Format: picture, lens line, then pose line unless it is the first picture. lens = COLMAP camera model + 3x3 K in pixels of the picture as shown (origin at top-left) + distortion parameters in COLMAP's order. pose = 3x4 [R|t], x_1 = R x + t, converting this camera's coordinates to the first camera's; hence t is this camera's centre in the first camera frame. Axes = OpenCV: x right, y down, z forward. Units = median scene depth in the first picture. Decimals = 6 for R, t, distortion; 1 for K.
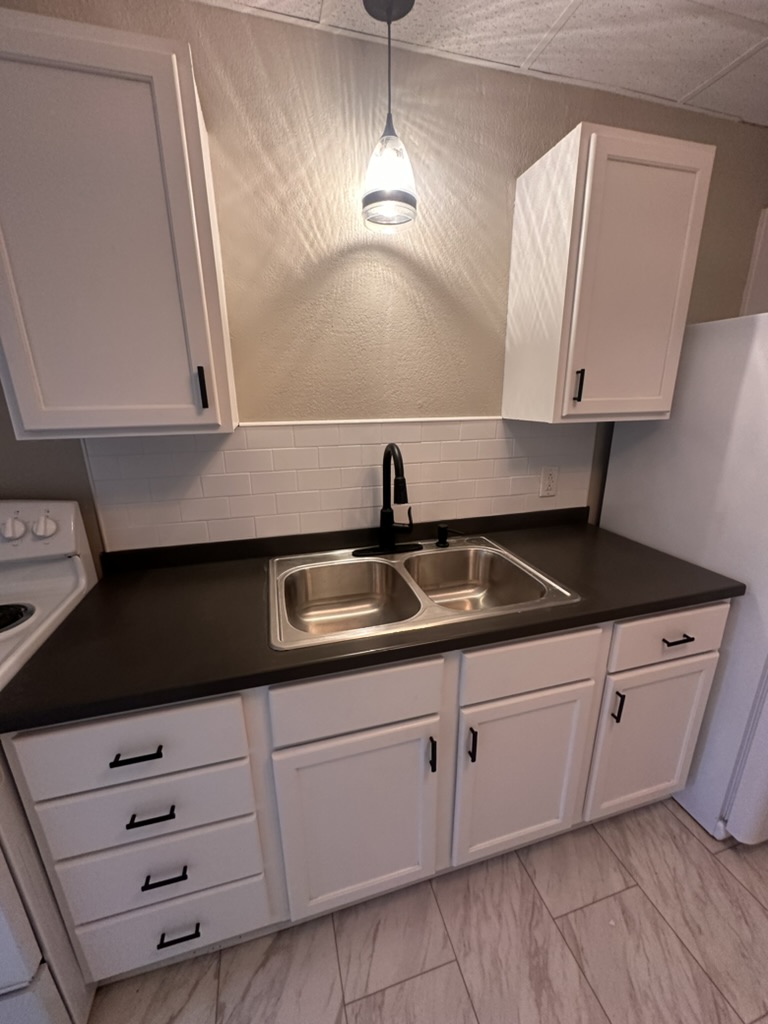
lens RADIAL K [[408.3, 0, 385.0], [0, 408.3, 514.5], [0, 0, 1]] dist [0.002168, -0.000004]
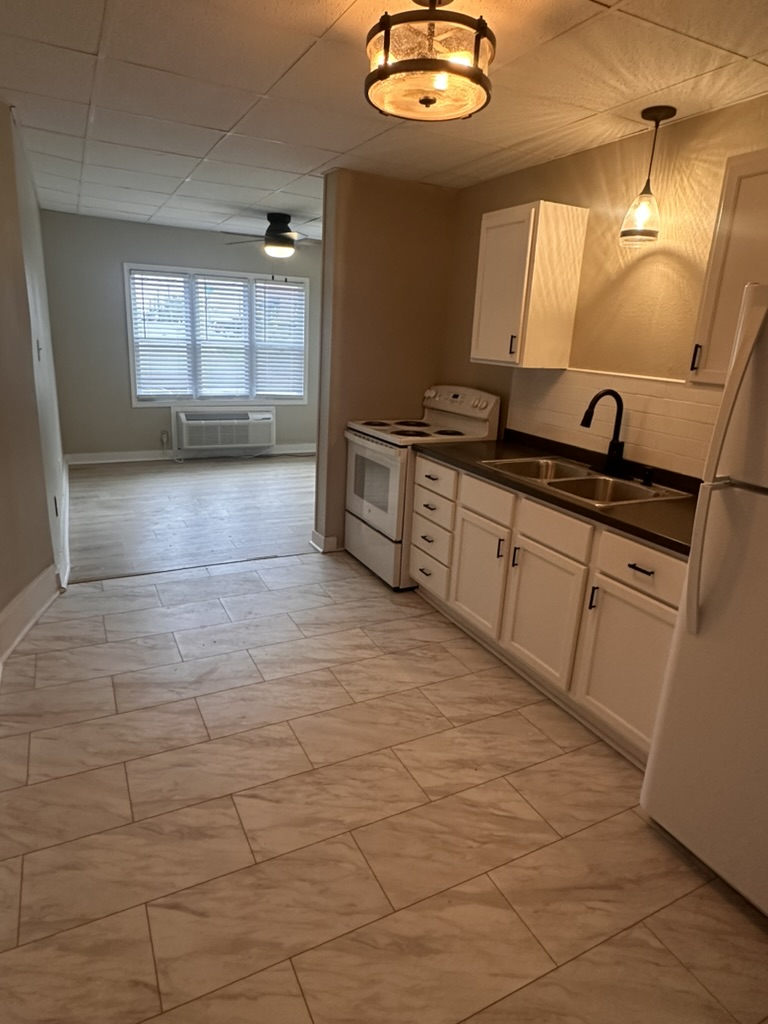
lens RADIAL K [[605.6, 0, 384.0], [0, 605.6, 512.0], [0, 0, 1]] dist [-0.004994, 0.000064]
pose [[0.194250, 0.305615, -0.932130, 1.966510], [-0.320507, 0.917852, 0.234142, -0.026091], [0.927115, 0.253272, 0.276244, -0.208911]]
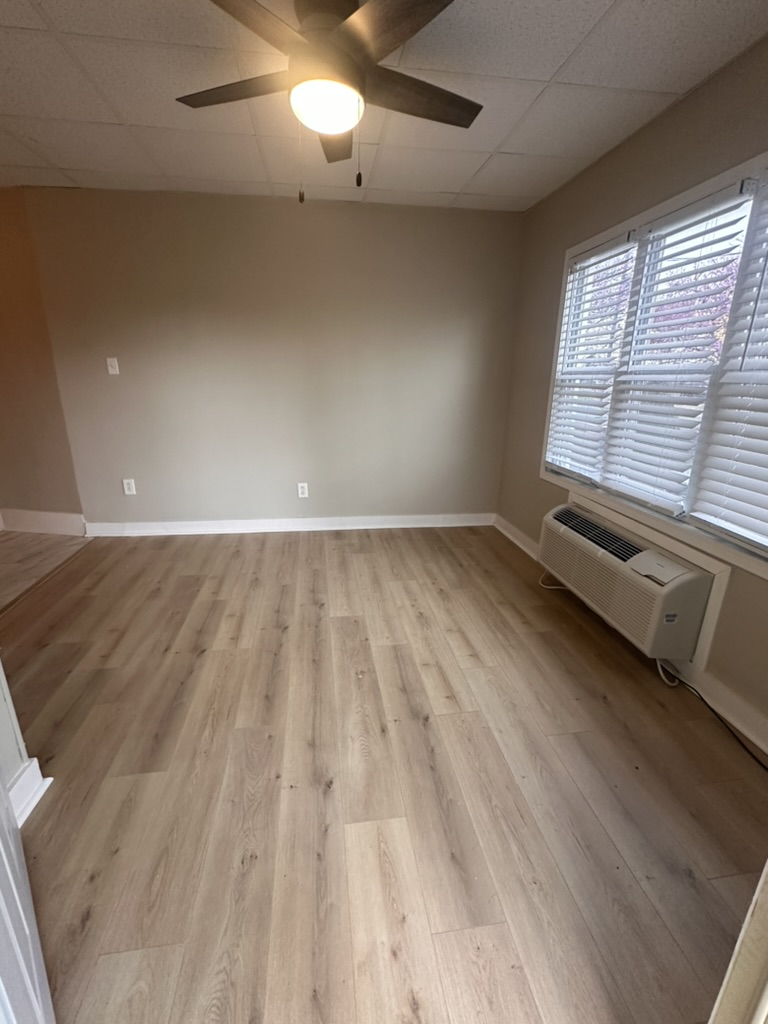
lens RADIAL K [[452.7, 0, 384.0], [0, 452.7, 512.0], [0, 0, 1]] dist [0.000120, -0.000023]
pose [[-0.991624, -0.040994, 0.122483, -2.707482], [0.031559, 0.842652, 0.537533, -0.196689], [-0.125246, 0.536896, -0.834300, 1.293919]]
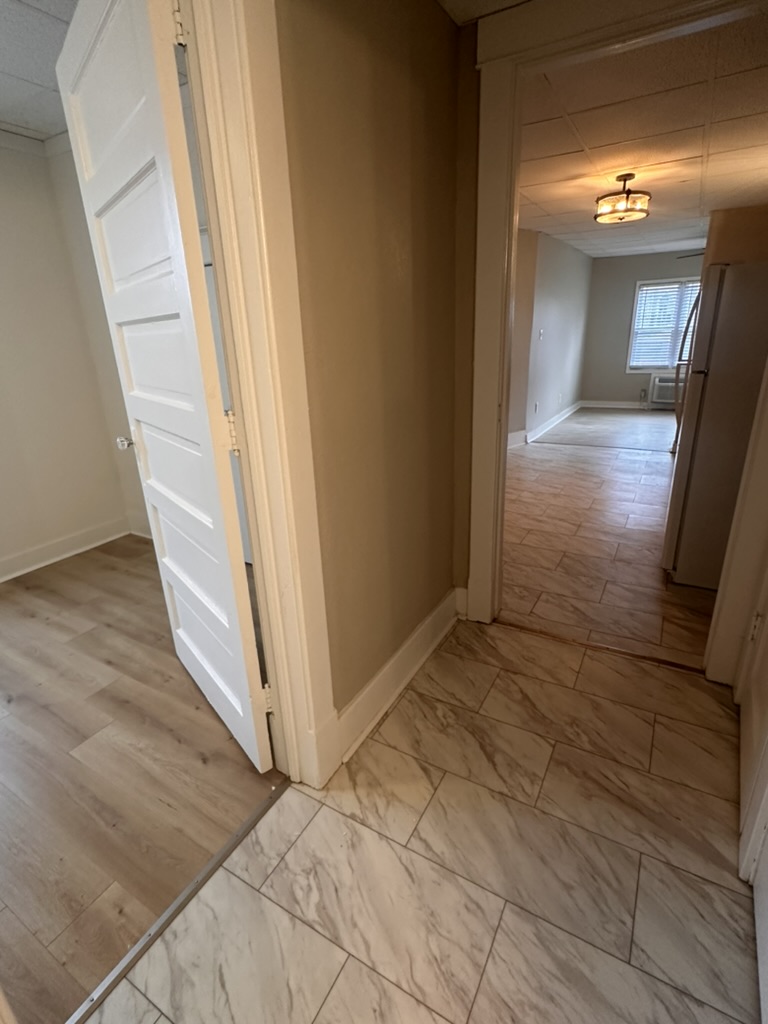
lens RADIAL K [[508.4, 0, 384.0], [0, 508.4, 512.0], [0, 0, 1]] dist [0.016271, 0.000006]
pose [[-0.718072, 0.267632, -0.642453, 3.752086], [-0.147419, 0.843670, 0.516225, -0.451074], [0.680177, 0.465396, -0.566362, 1.503193]]
